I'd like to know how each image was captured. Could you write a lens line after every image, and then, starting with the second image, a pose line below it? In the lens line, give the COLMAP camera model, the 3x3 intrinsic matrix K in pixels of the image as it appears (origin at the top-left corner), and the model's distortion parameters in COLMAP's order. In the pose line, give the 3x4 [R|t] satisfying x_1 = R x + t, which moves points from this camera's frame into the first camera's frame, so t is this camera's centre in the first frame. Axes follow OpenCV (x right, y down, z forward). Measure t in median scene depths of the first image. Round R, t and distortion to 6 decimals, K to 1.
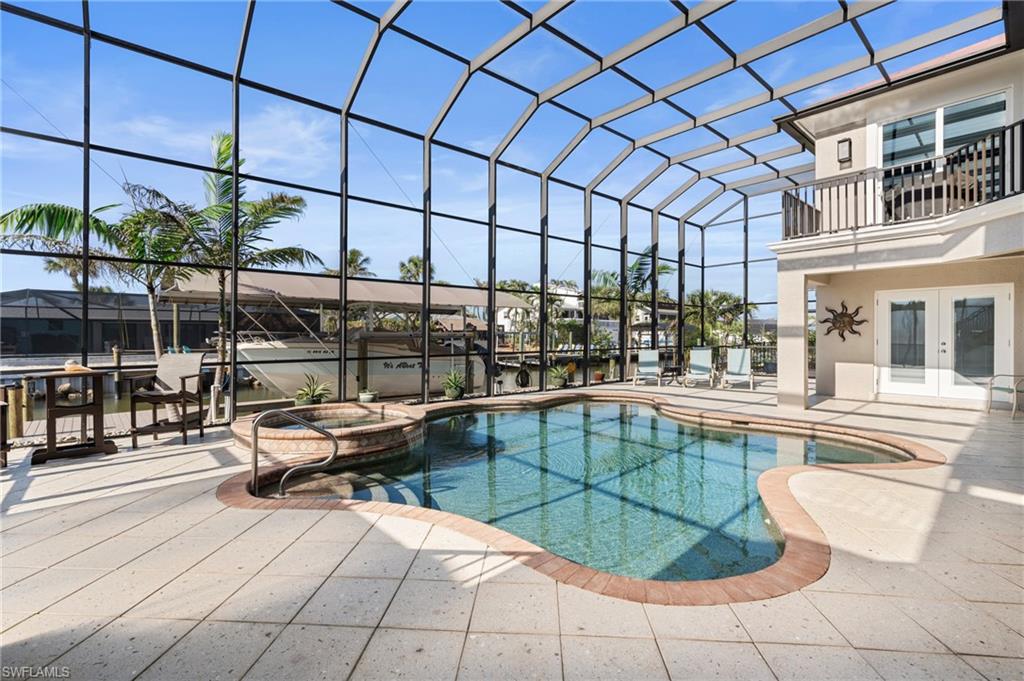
lens RADIAL K [[434.1, 0, 512.0], [0, 434.1, 340.5], [0, 0, 1]] dist [-0.001933, -0.000145]
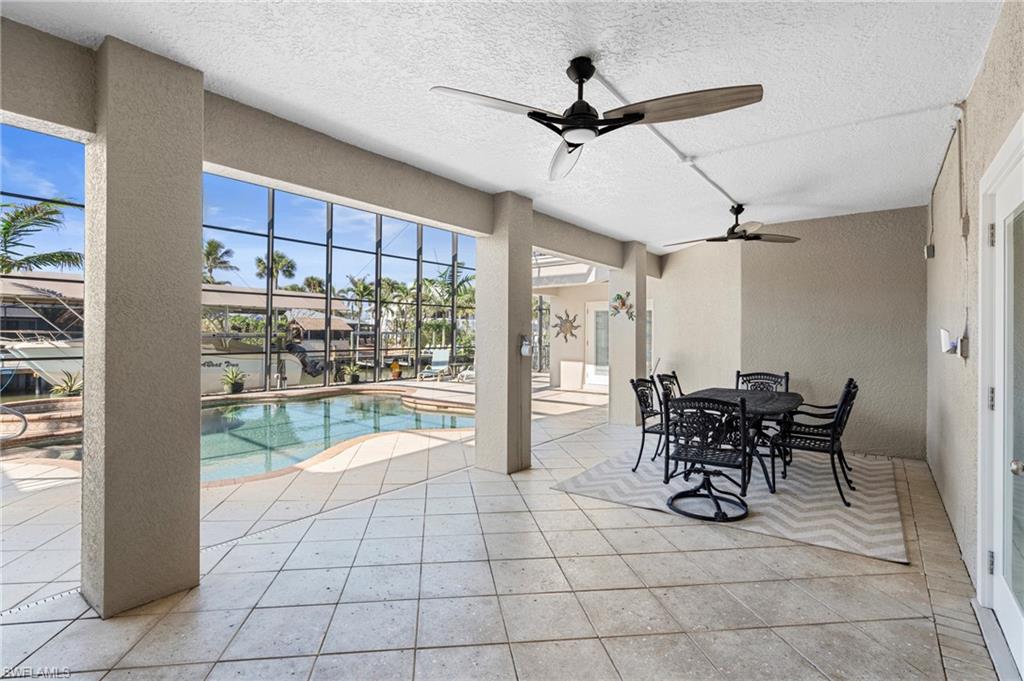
lens RADIAL K [[470.7, 0, 512.0], [0, 470.7, 340.5], [0, 0, 1]] dist [-0.003303, -0.000300]
pose [[0.988779, 0.003820, 0.149334, 0.395656], [-0.004026, 0.999991, 0.001077, -0.004641], [-0.149328, -0.001666, 0.988786, -0.286341]]
